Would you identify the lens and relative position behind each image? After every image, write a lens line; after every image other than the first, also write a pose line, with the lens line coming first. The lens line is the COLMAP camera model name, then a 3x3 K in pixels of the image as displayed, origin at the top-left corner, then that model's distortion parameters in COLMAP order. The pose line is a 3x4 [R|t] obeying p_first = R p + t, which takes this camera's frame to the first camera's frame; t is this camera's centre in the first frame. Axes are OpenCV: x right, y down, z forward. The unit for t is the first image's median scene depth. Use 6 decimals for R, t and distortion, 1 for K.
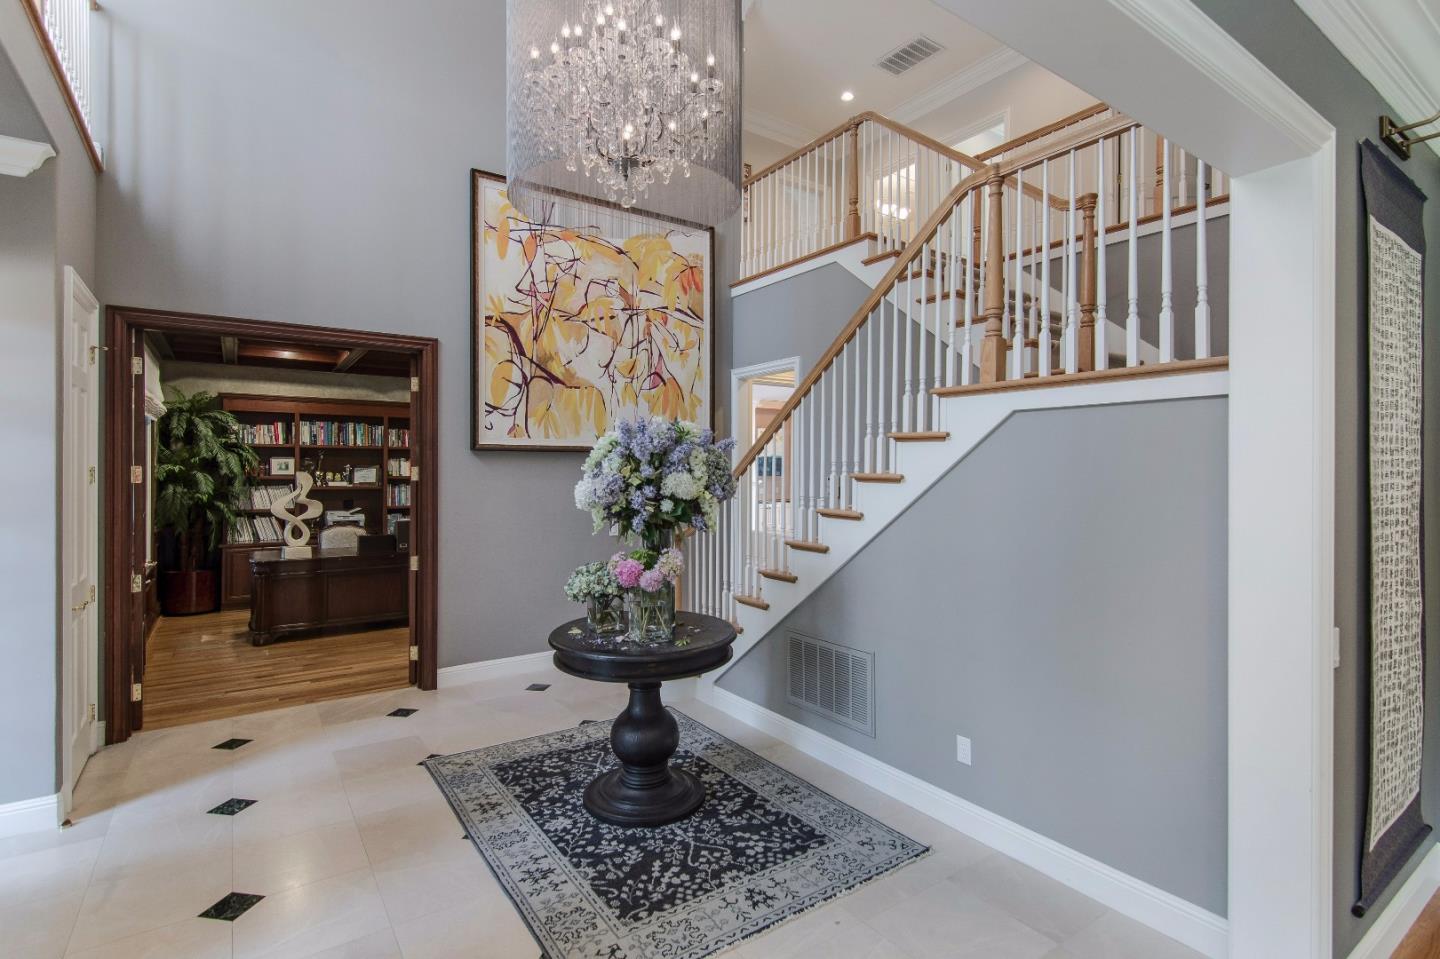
lens RADIAL K [[698.3, 0, 716.4], [0, 698.3, 470.0], [0, 0, 1]] dist [0.001452, -0.000444]
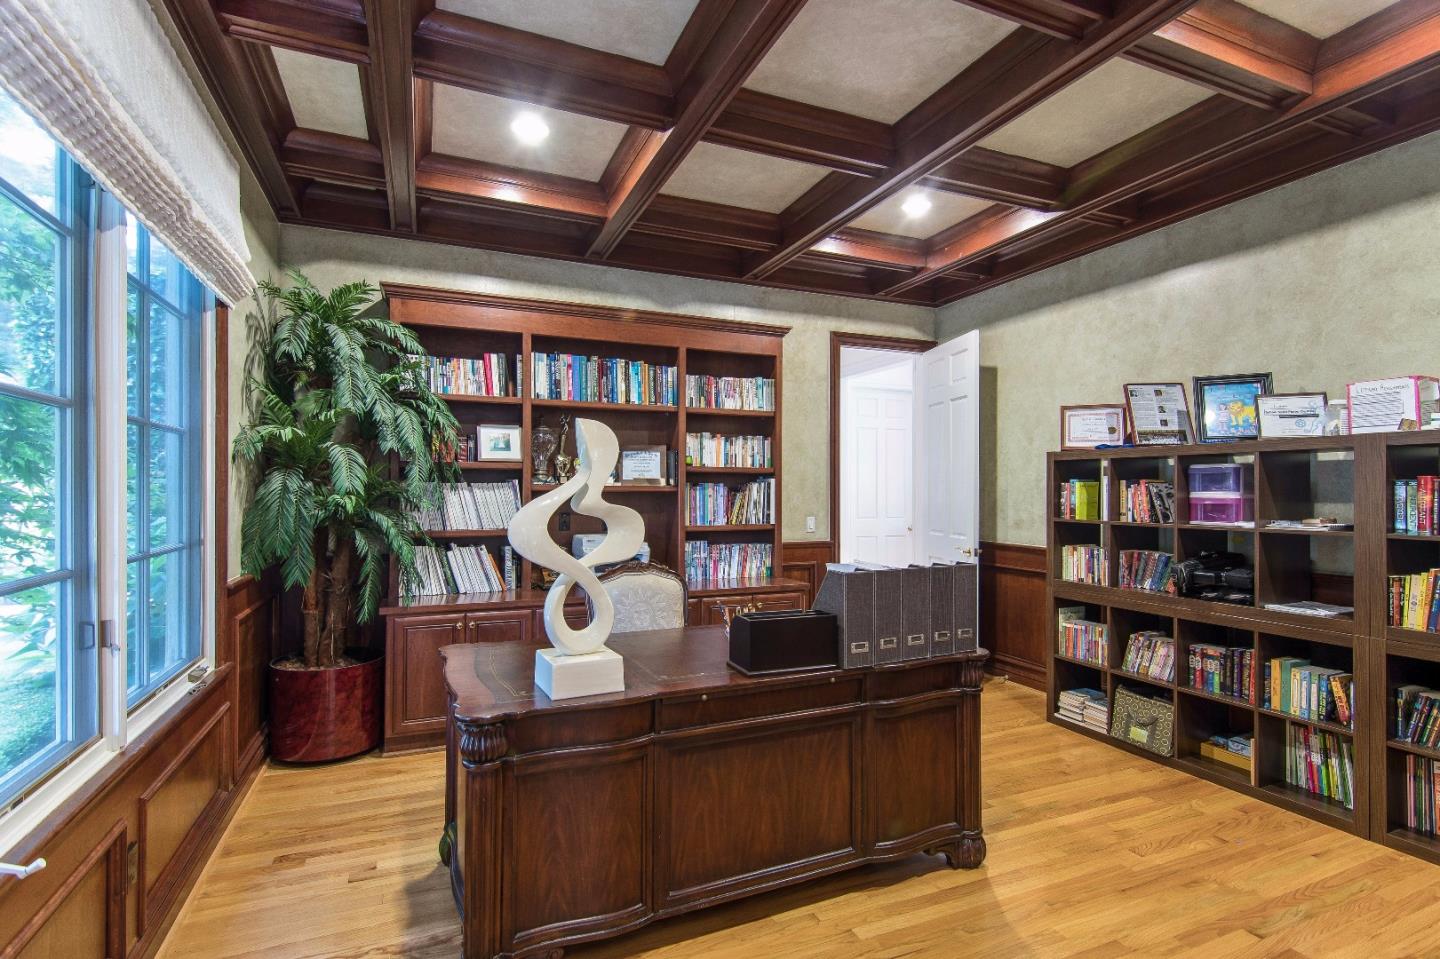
lens RADIAL K [[698.3, 0, 722.2], [0, 698.3, 488.2], [0, 0, 1]] dist [0.001452, -0.000444]
pose [[0.980293, -0.001464, -0.197544, -0.387498], [0.001156, 0.999998, -0.001676, 0.028897], [0.197546, 0.001415, 0.980292, 0.574035]]
